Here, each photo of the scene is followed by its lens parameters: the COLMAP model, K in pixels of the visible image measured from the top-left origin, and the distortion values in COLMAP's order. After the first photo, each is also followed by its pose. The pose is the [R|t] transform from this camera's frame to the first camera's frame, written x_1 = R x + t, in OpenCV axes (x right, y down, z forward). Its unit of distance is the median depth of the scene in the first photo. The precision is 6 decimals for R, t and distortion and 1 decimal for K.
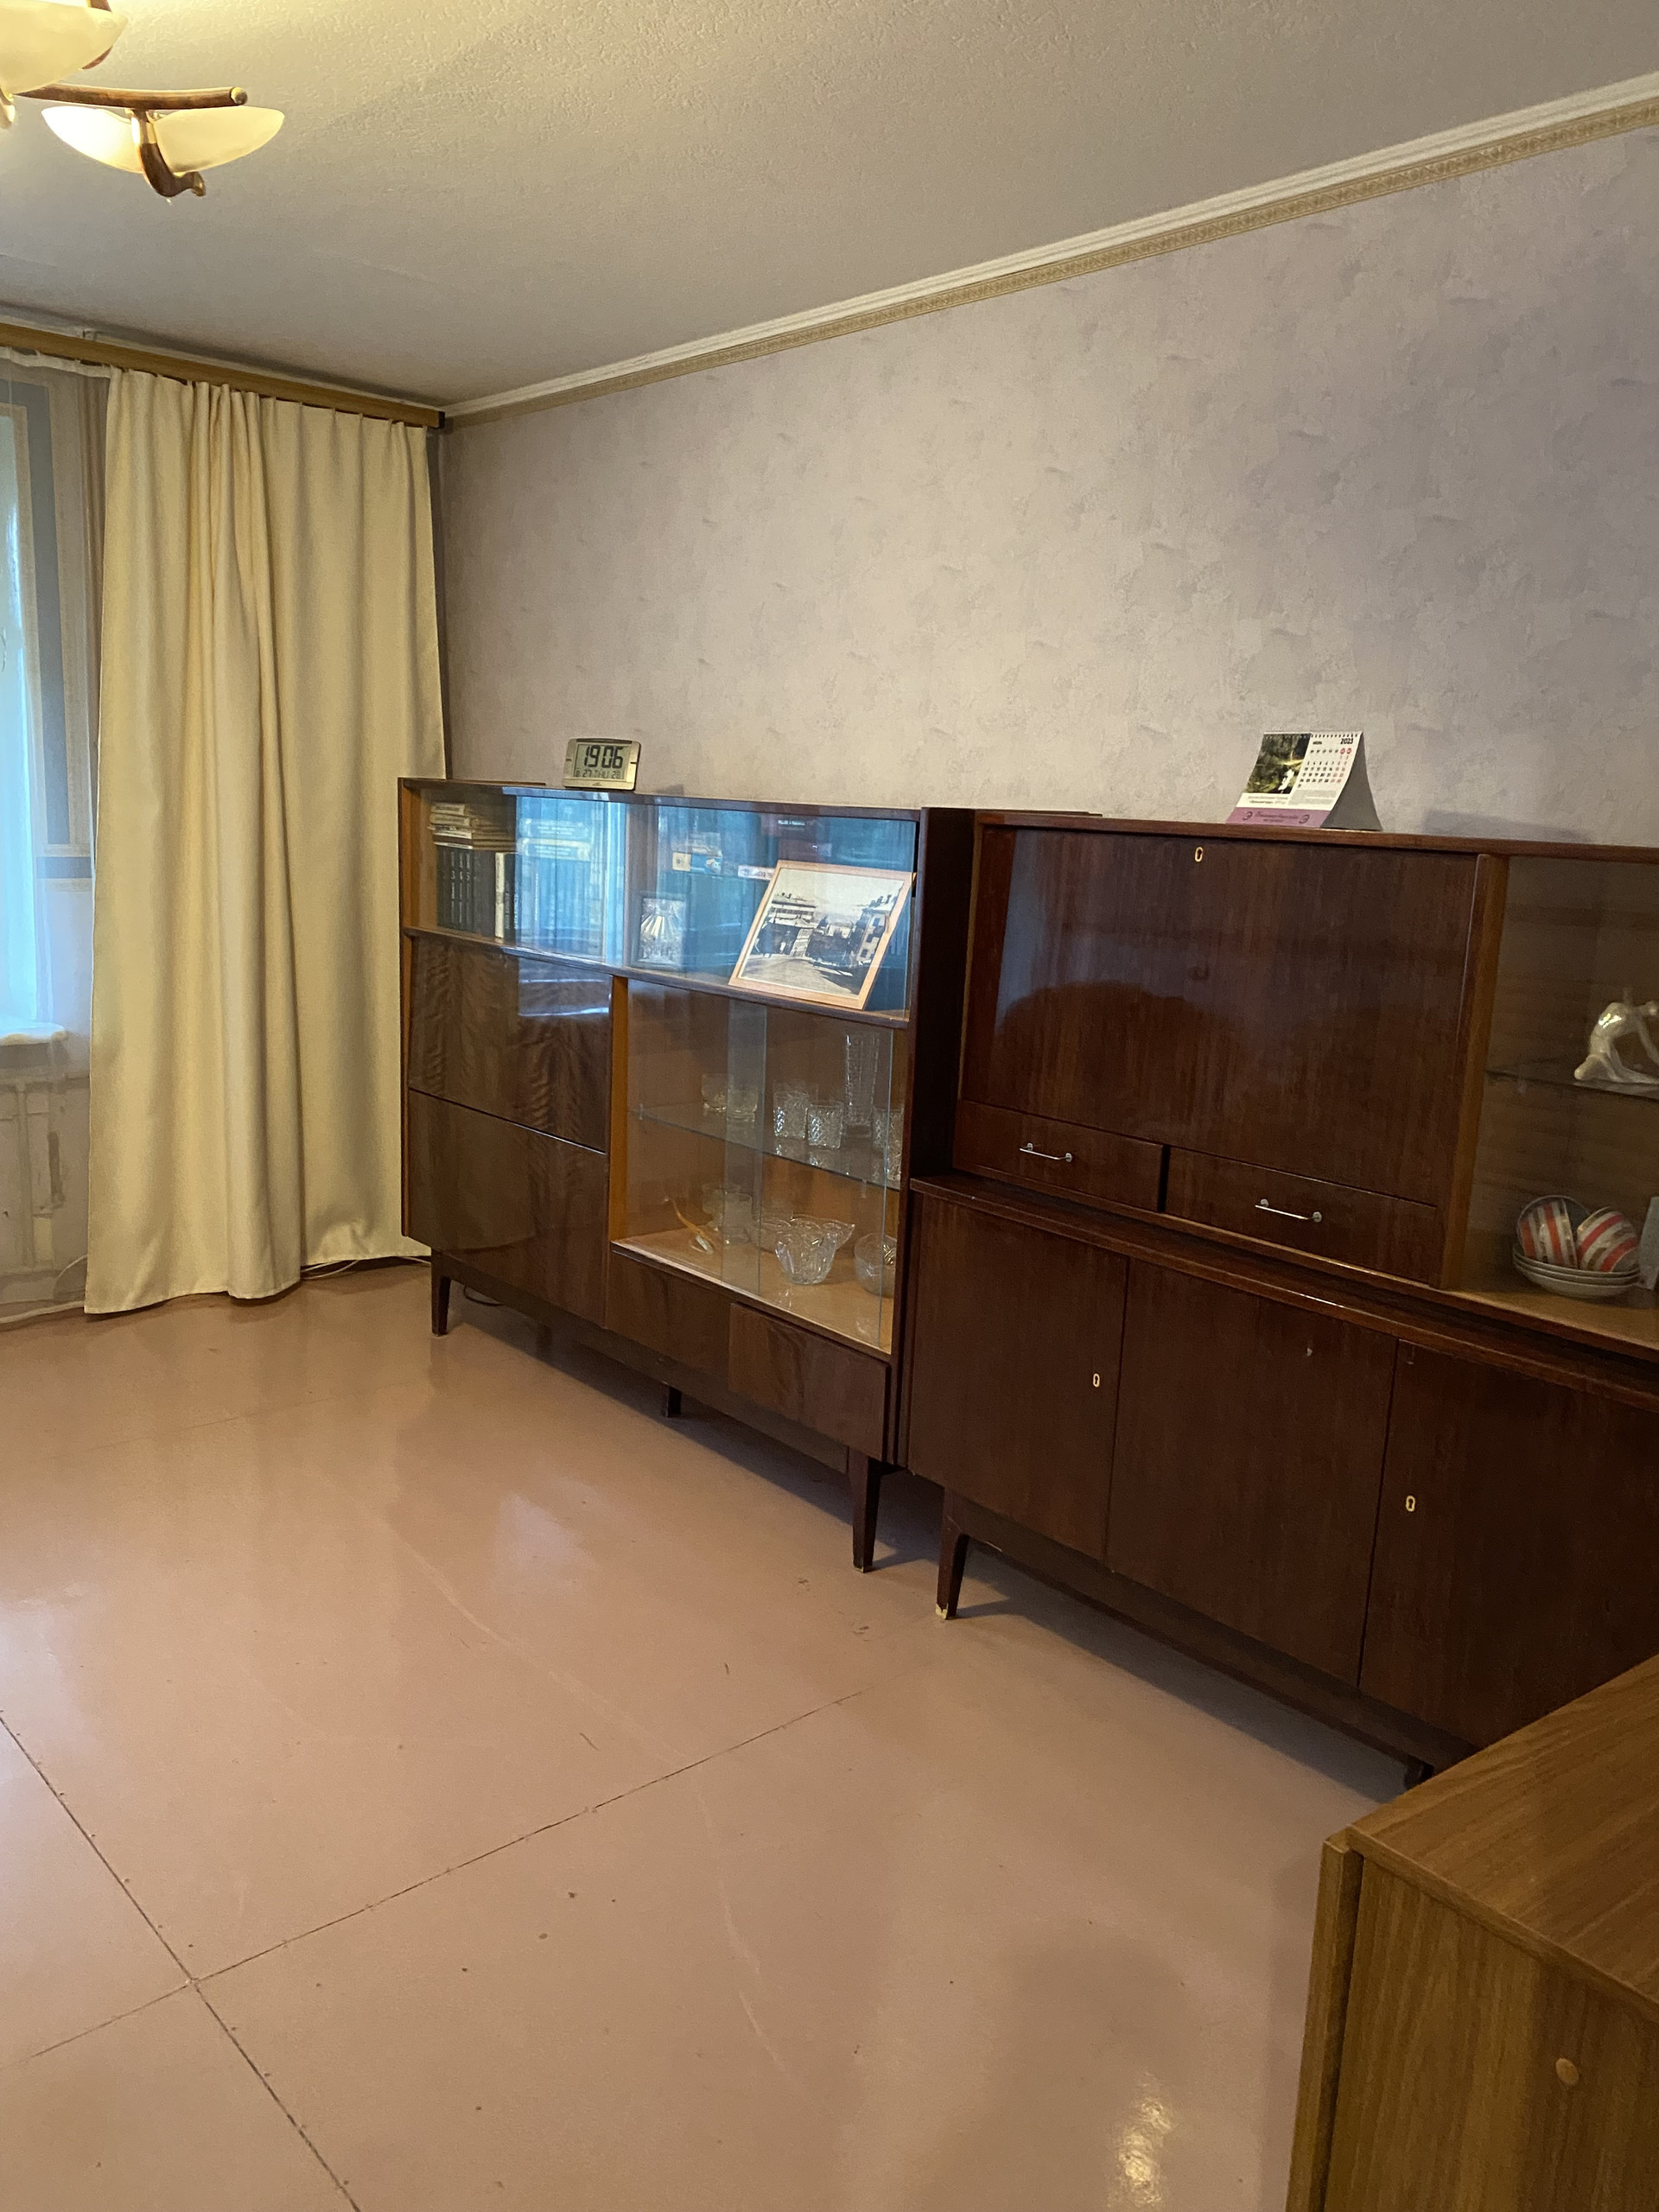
lens RADIAL K [[1691.6, 0, 816.9], [0, 1691.6, 1098.5], [0, 0, 1]] dist [0.044360, -0.037160]
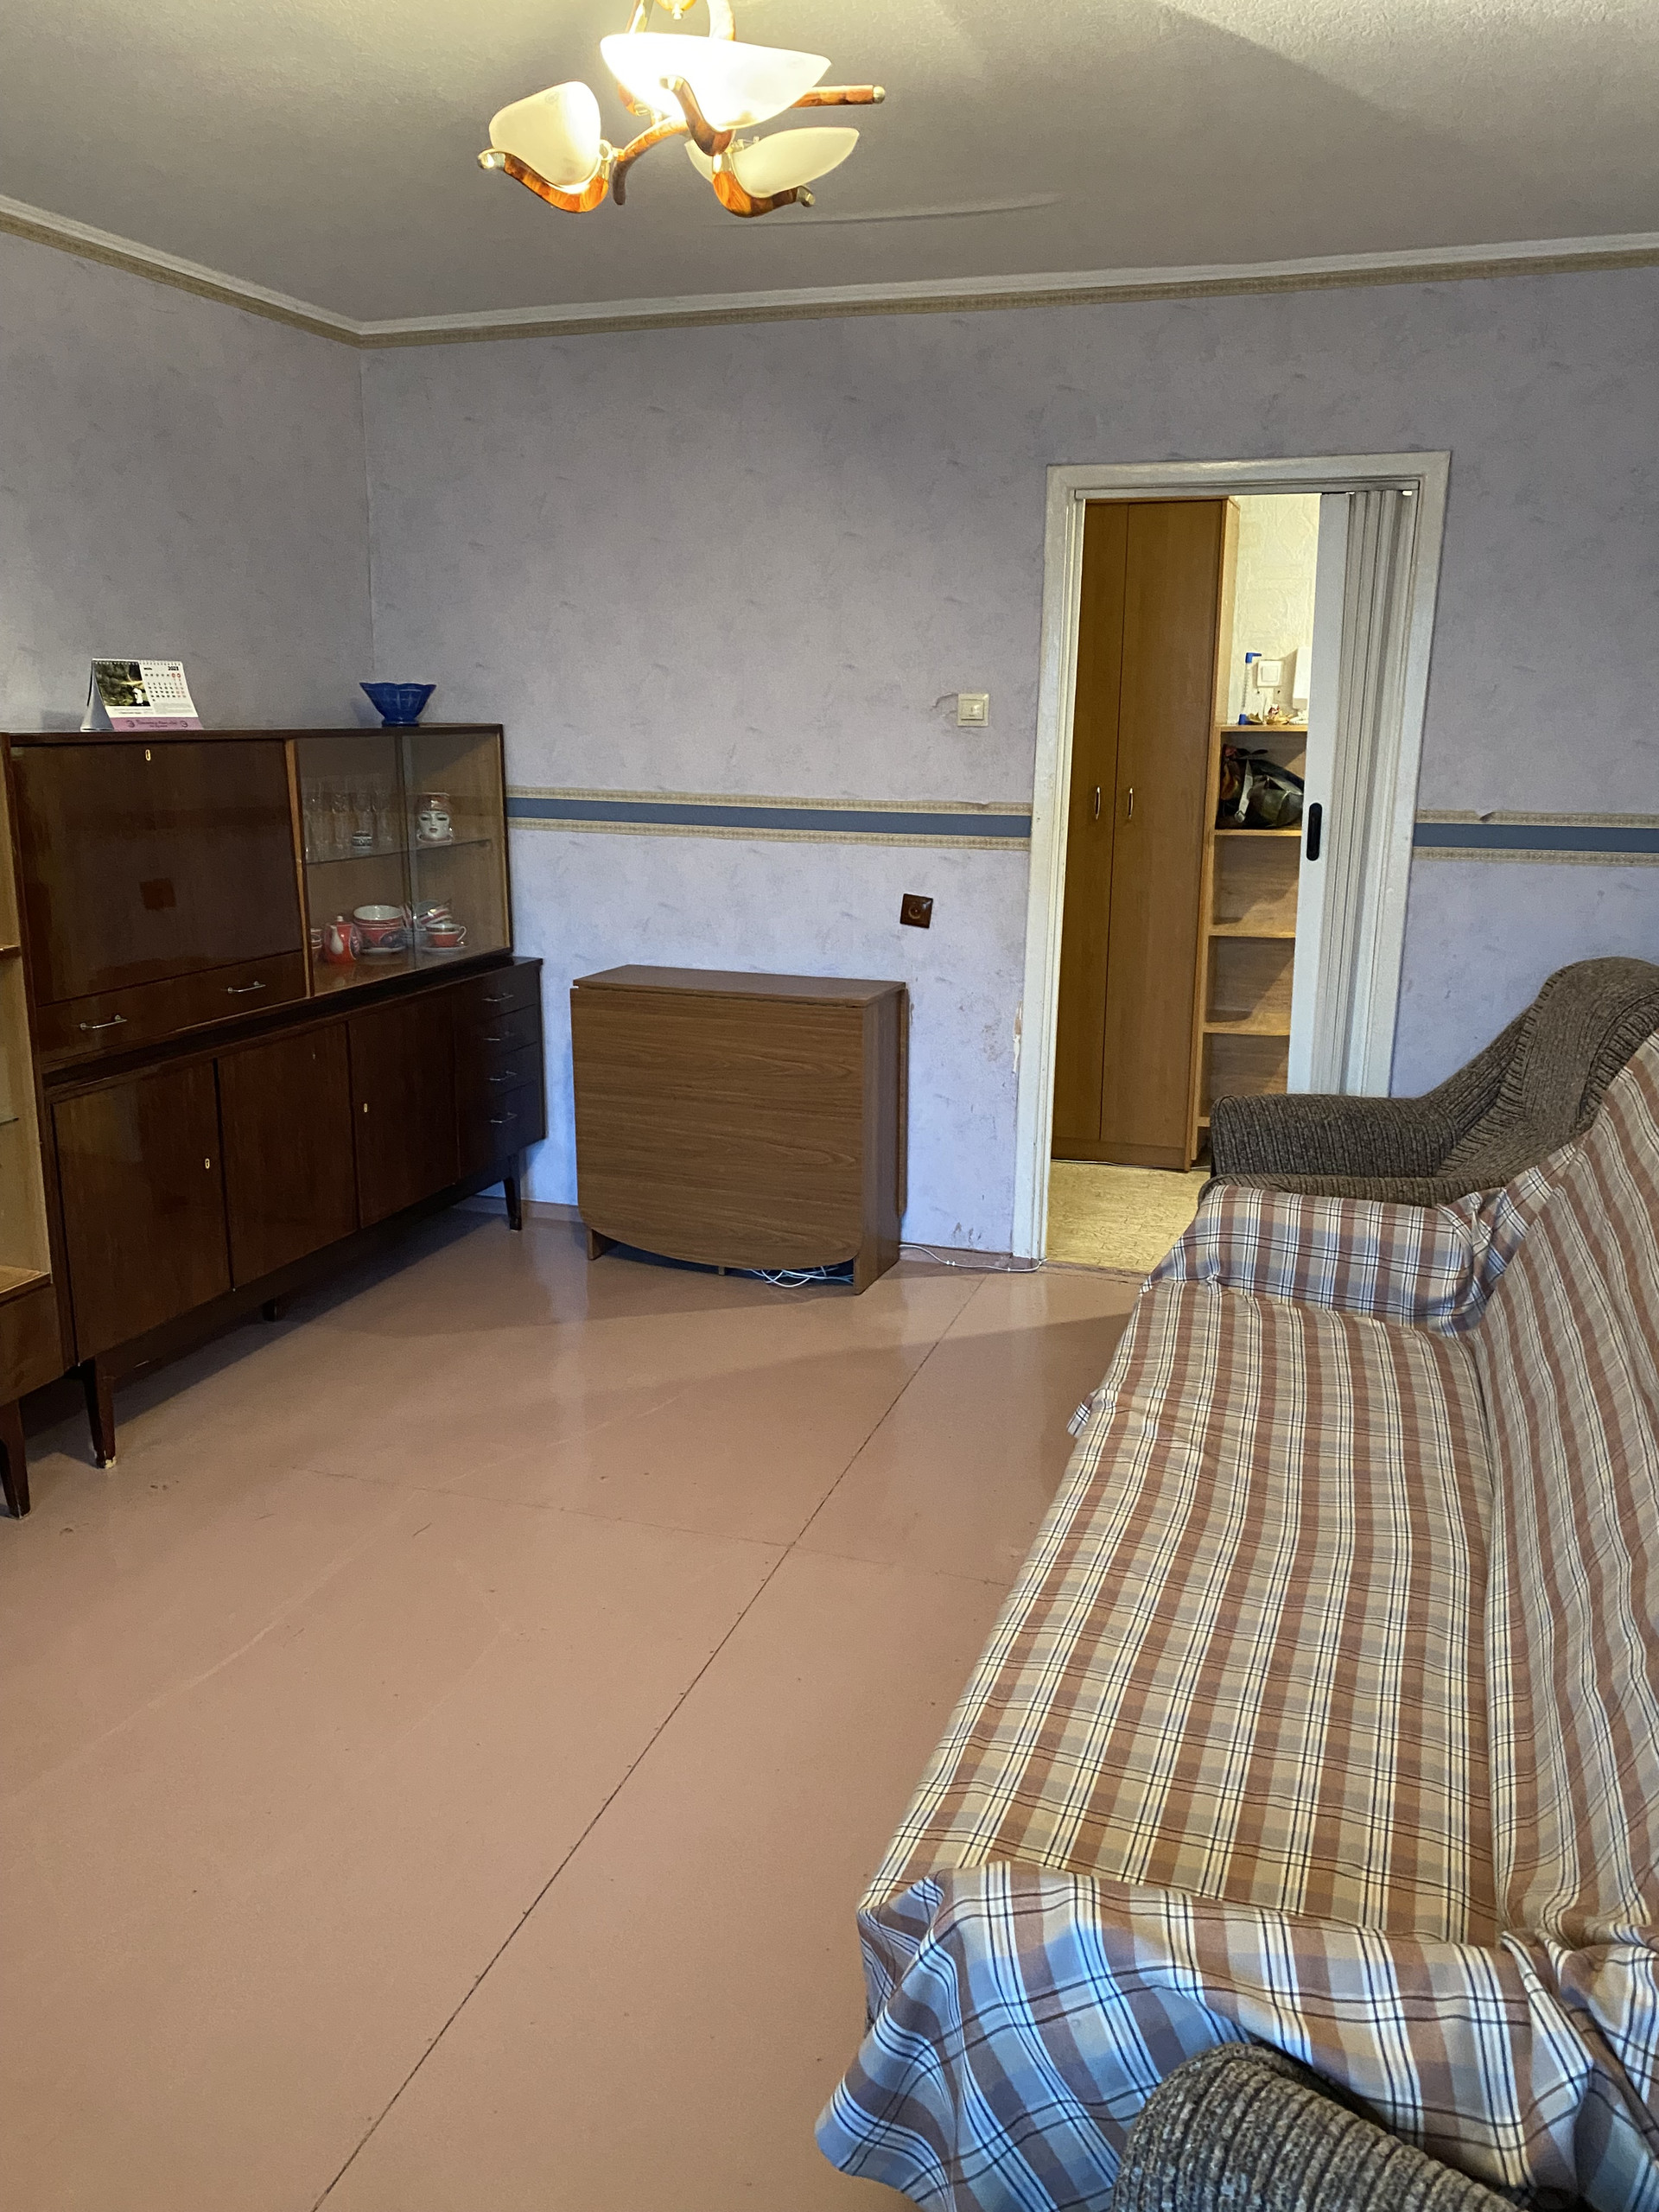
lens RADIAL K [[1691.6, 0, 823.7], [0, 1691.6, 1102.5], [0, 0, 1]] dist [0.044360, -0.037160]
pose [[-0.508057, -0.237876, 0.827824, -0.867274], [0.135320, 0.927128, 0.349460, -0.203764], [-0.850627, 0.289567, -0.438844, 0.863992]]
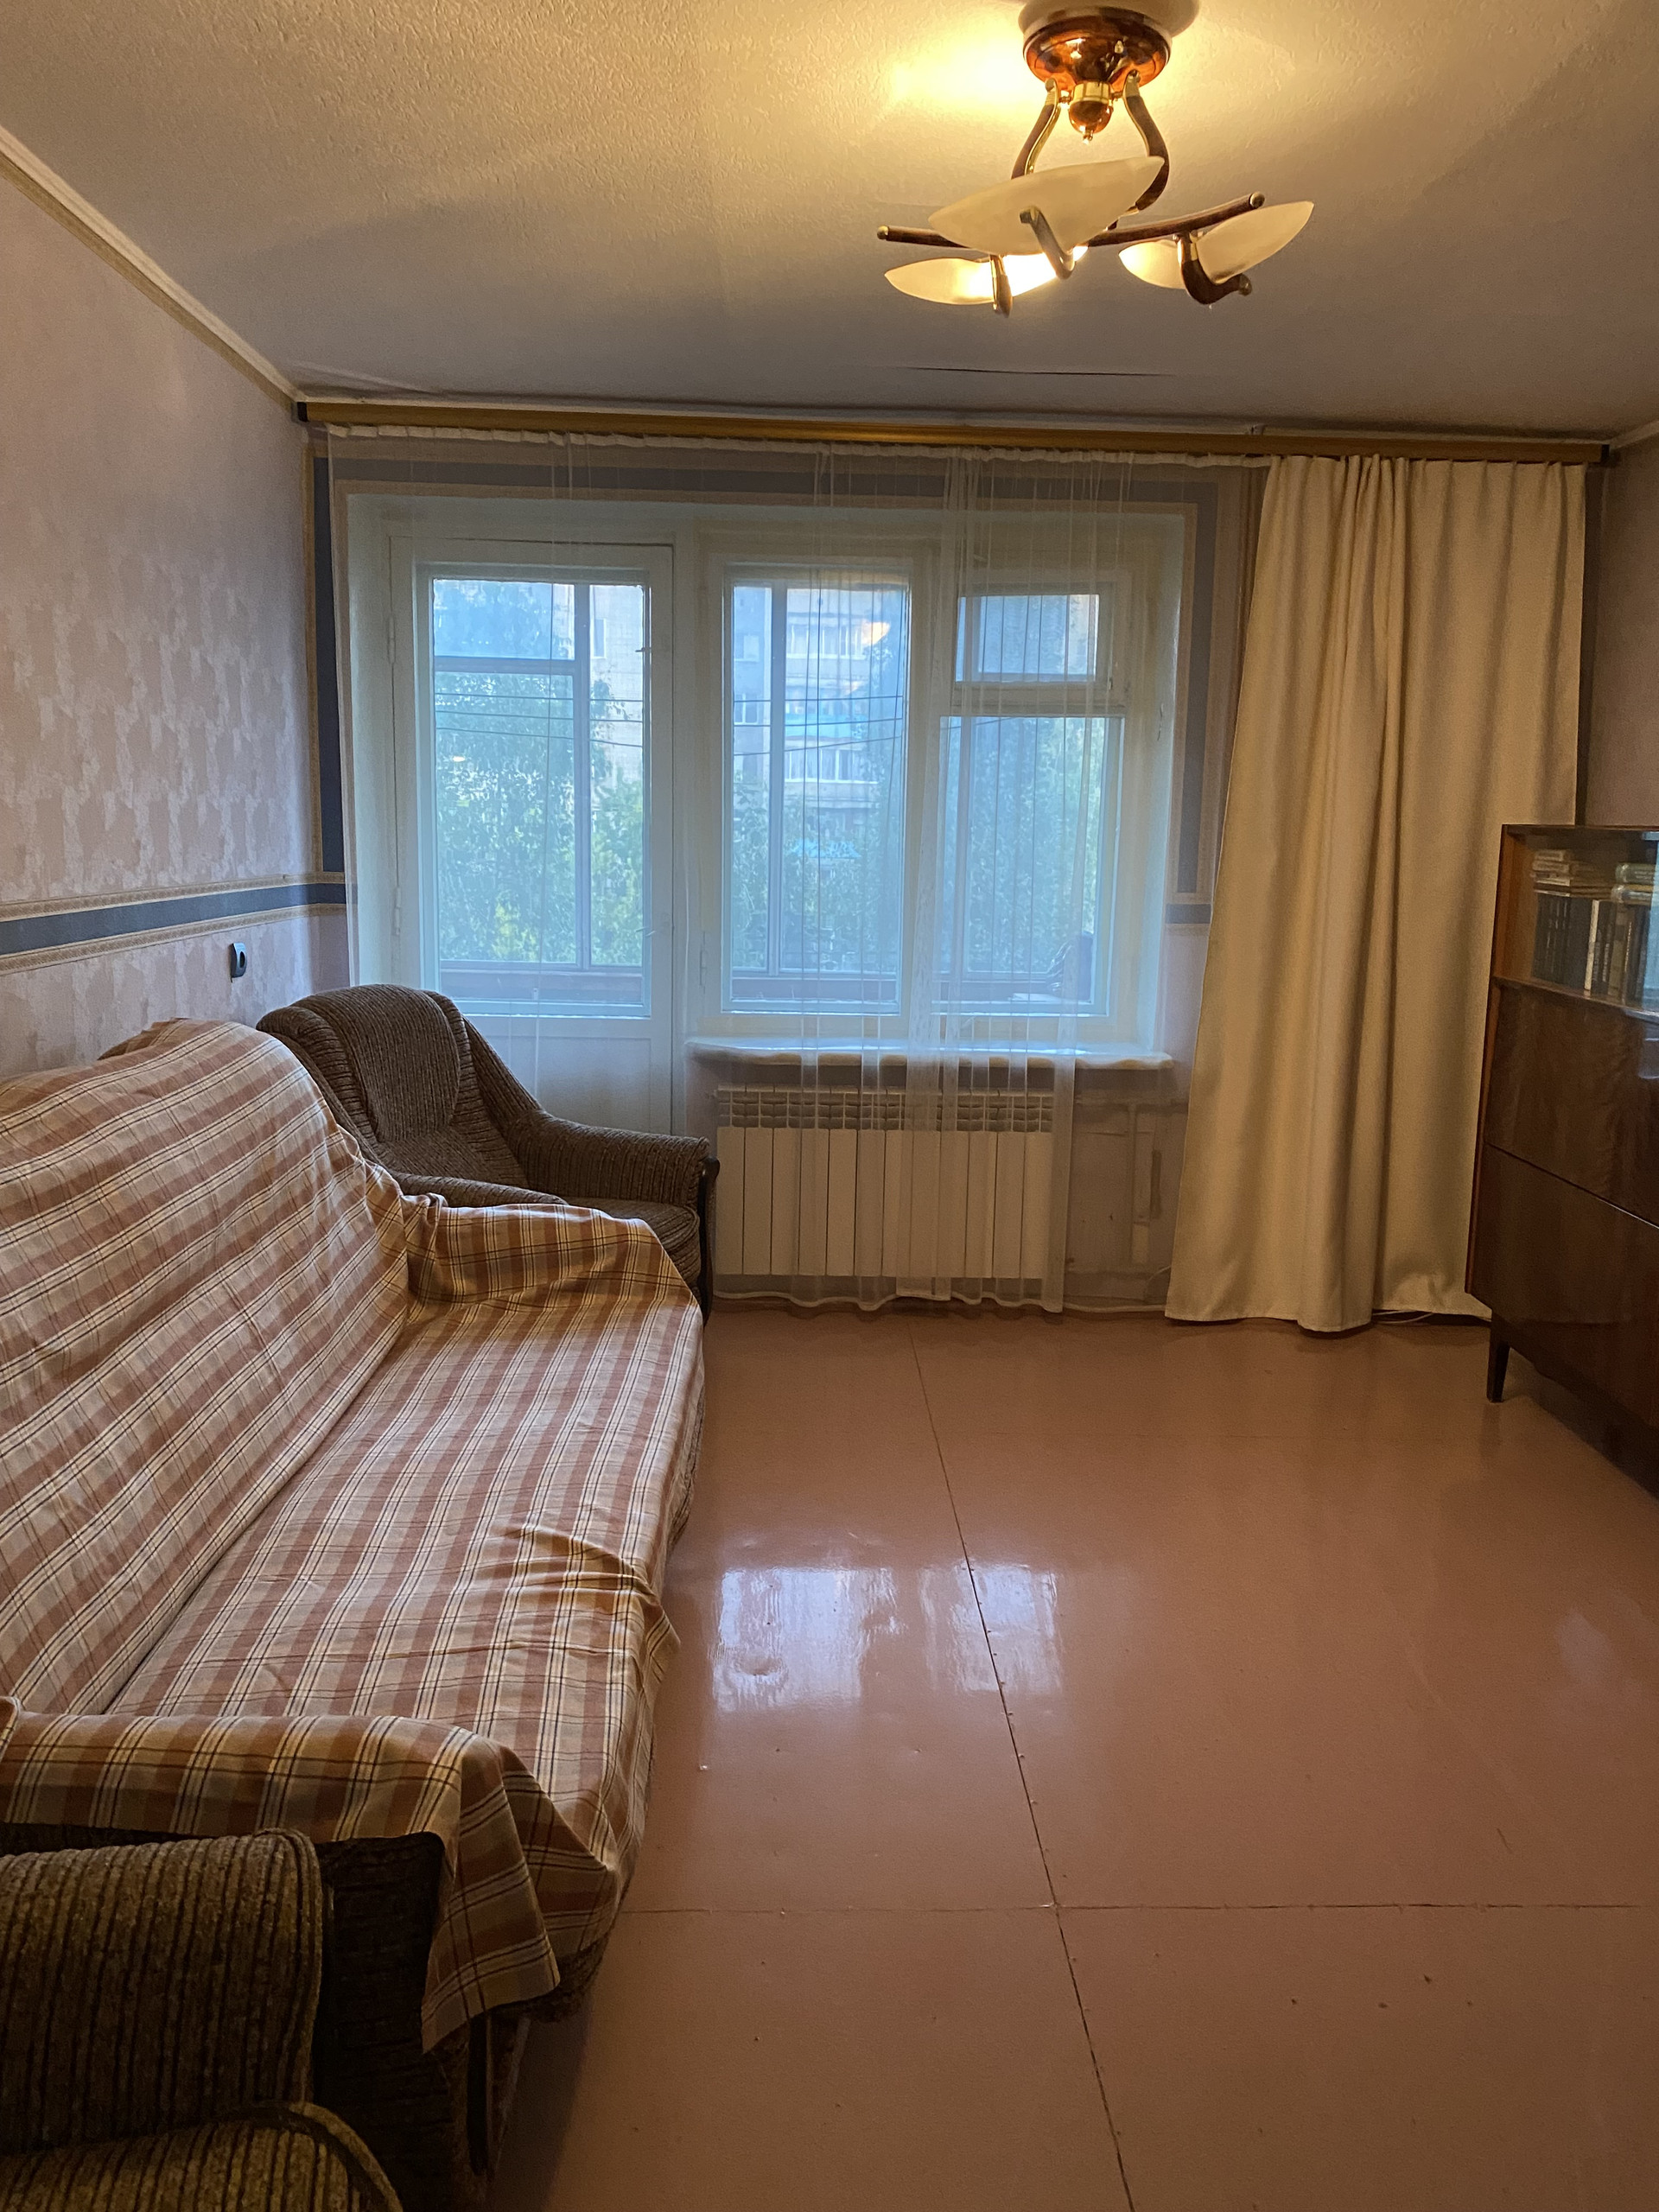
lens RADIAL K [[1691.6, 0, 841.4], [0, 1691.6, 1085.8], [0, 0, 1]] dist [0.044360, -0.037160]
pose [[0.776795, 0.078112, -0.624891, 0.083934], [-0.103914, 0.994574, -0.004852, 0.005230], [0.621121, 0.068704, 0.780697, 0.009218]]
